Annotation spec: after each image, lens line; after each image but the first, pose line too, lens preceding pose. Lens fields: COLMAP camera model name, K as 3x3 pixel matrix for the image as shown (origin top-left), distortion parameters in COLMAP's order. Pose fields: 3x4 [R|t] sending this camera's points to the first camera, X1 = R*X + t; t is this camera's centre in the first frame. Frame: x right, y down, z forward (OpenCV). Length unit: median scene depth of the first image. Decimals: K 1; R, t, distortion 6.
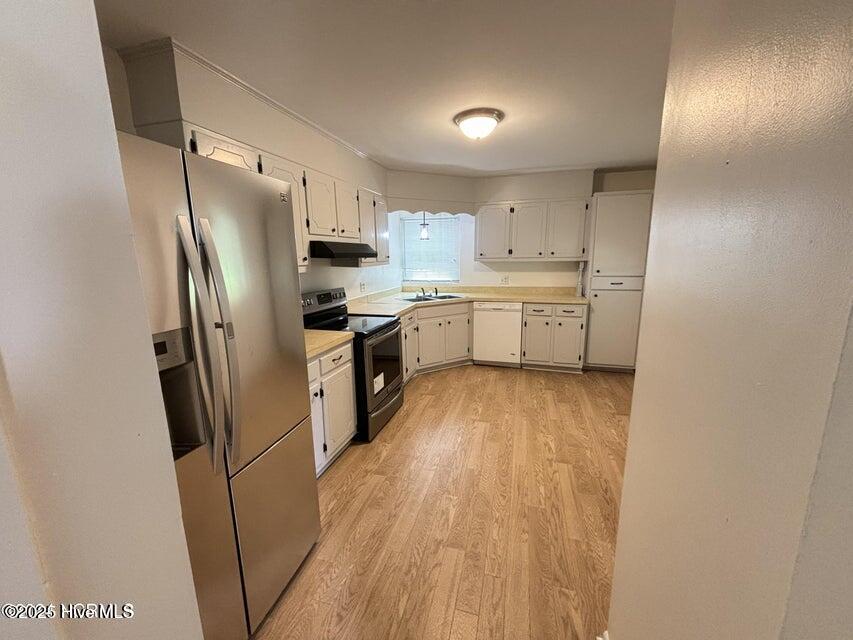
lens RADIAL K [[340.4, 0, 426.5], [0, 340.4, 320.0], [0, 0, 1]] dist [-0.000904, -0.000383]
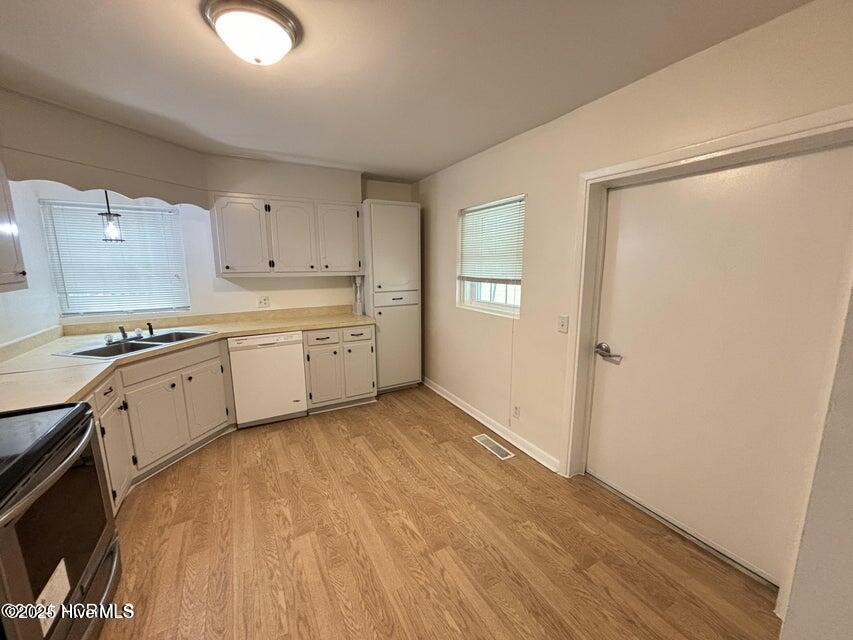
lens RADIAL K [[340.4, 0, 426.5], [0, 340.4, 320.0], [0, 0, 1]] dist [-0.000904, -0.000383]
pose [[0.706598, -0.105381, 0.699724, -0.049785], [0.128566, 0.991509, 0.019495, -0.054026], [-0.695837, 0.076186, 0.714147, 0.260120]]
